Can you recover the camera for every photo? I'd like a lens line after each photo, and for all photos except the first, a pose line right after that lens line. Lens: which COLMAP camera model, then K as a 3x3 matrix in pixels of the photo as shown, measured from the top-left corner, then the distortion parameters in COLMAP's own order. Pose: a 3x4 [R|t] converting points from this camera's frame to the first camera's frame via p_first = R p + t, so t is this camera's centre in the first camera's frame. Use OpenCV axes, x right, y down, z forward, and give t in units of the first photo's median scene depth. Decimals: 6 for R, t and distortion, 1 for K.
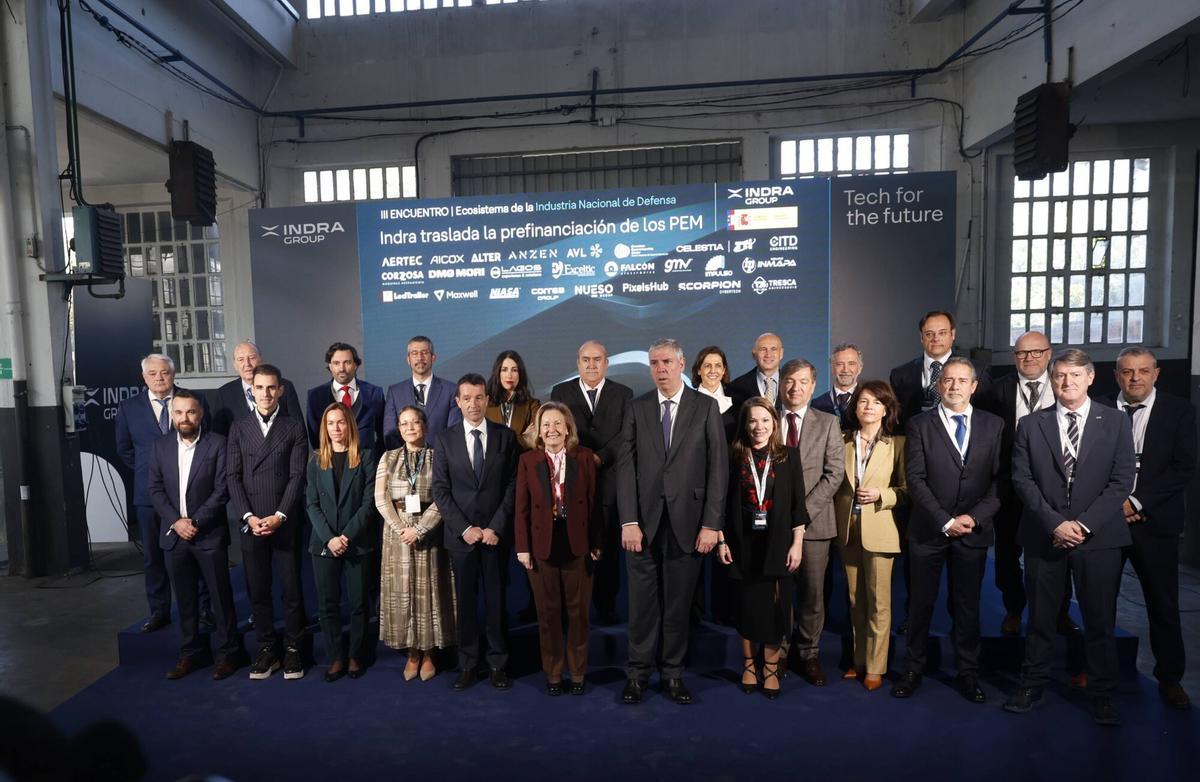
lens RADIAL K [[988.3, 0, 486.3], [0, 988.3, 467.5], [0, 0, 1]] dist [0.002644, 0.004941]
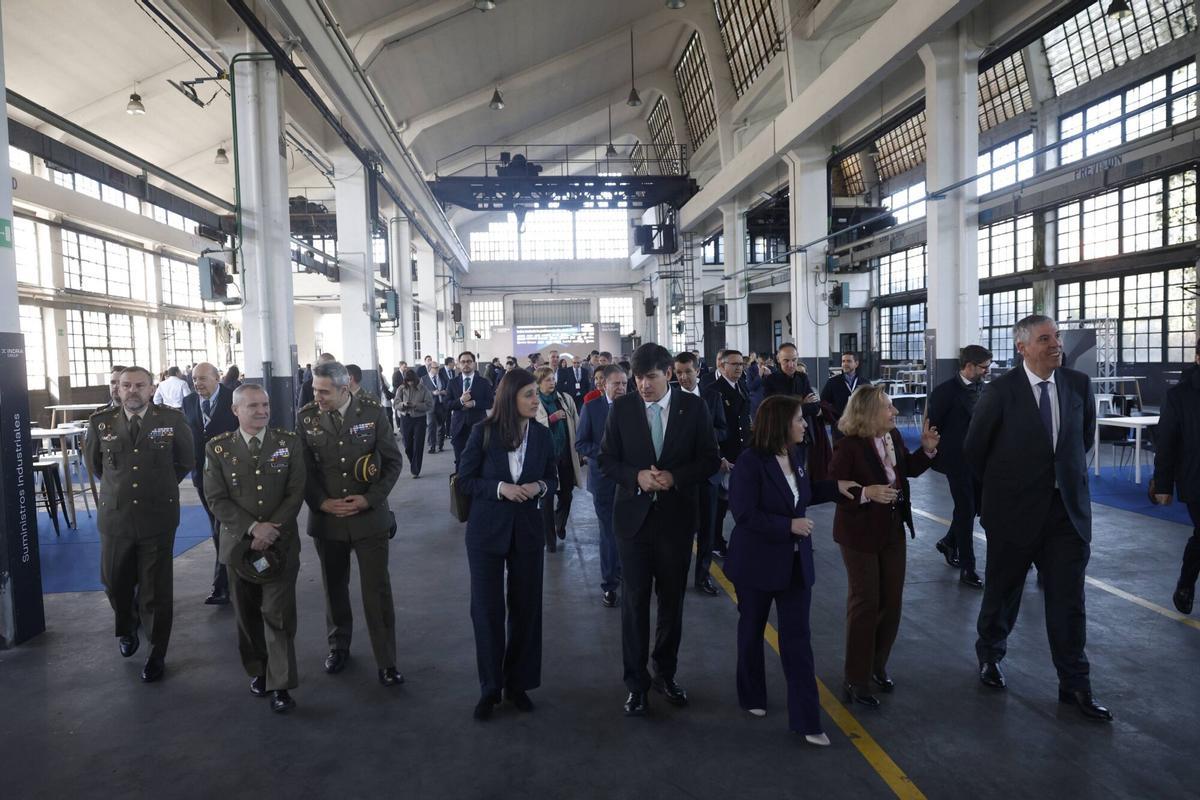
lens RADIAL K [[804.9, 0, 606.3], [0, 804.9, 399.8], [0, 0, 1]] dist [-0.004287, -0.001150]
pose [[0.979307, -0.008051, 0.202218, -0.534790], [0.018704, 0.998532, -0.050827, 0.375656], [-0.201512, 0.053557, 0.978021, -3.478316]]
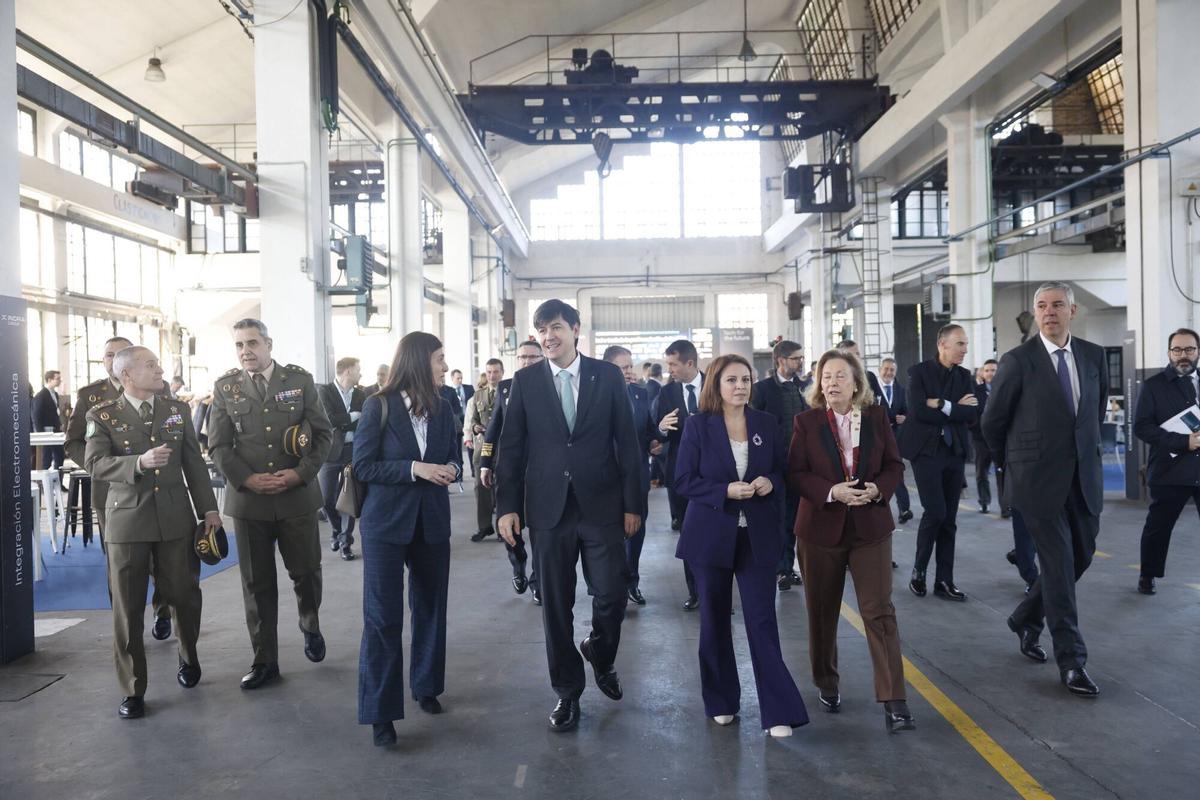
lens RADIAL K [[920.5, 0, 598.7], [0, 920.5, 400.4], [0, 0, 1]] dist [-0.019996, 0.001986]
pose [[0.995613, 0.010290, 0.093002, -0.408547], [-0.001387, 0.995448, -0.095294, 0.300035], [-0.093559, 0.094747, 0.991095, -2.295650]]
